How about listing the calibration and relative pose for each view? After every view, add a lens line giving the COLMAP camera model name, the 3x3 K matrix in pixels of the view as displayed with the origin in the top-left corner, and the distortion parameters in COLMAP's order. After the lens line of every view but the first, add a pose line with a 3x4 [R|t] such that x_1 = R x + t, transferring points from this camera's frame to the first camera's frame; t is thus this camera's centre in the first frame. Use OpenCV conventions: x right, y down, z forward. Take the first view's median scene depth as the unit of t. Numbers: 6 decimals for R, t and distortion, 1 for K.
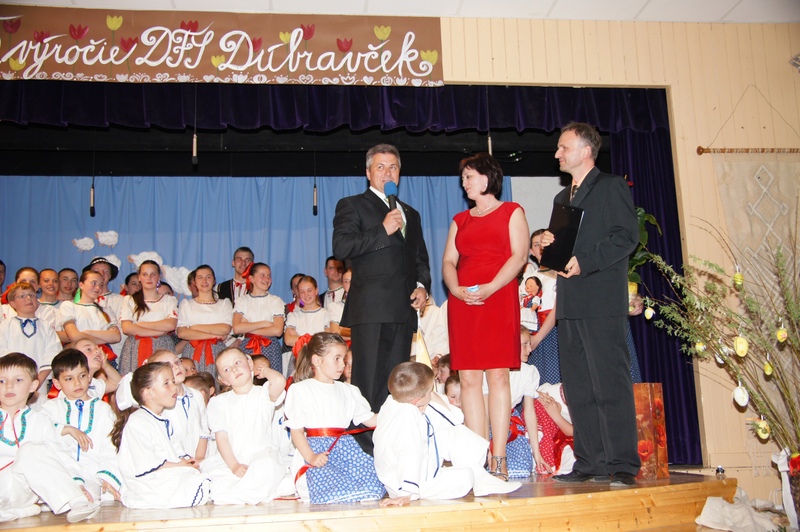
lens RADIAL K [[814.8, 0, 400.0], [0, 814.8, 266.0], [0, 0, 1]] dist [-0.098128, 0.284300]
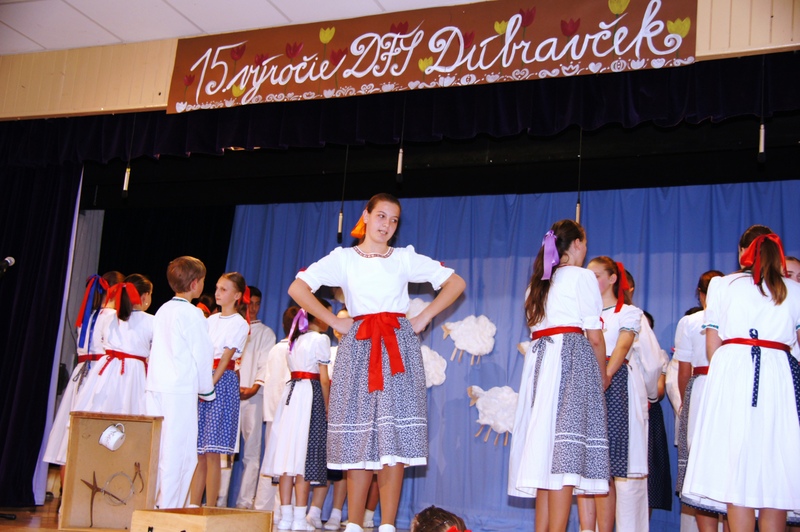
lens RADIAL K [[973.7, 0, 400.0], [0, 973.7, 266.0], [0, 0, 1]] dist [-0.005552, 0.386342]
pose [[0.872062, -0.008453, -0.489323, 0.266116], [-0.011268, 0.999239, -0.037343, 0.005525], [0.489266, 0.038079, 0.871303, 0.072552]]
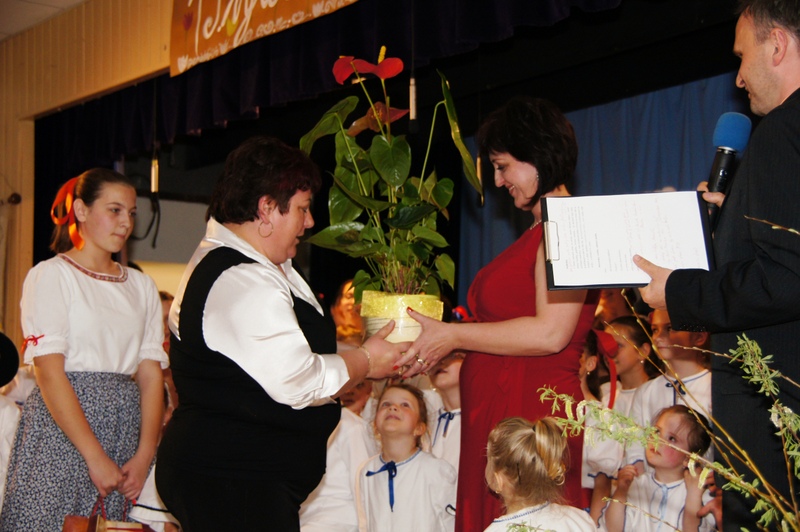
lens RADIAL K [[1364.8, 0, 400.0], [0, 1364.8, 266.0], [0, 0, 1]] dist [0.144920, 0.821126]
pose [[0.525605, -0.056899, -0.848824, 0.530834], [0.153219, 0.987777, 0.028663, -0.063245], [0.836817, -0.145121, 0.527898, 0.475272]]
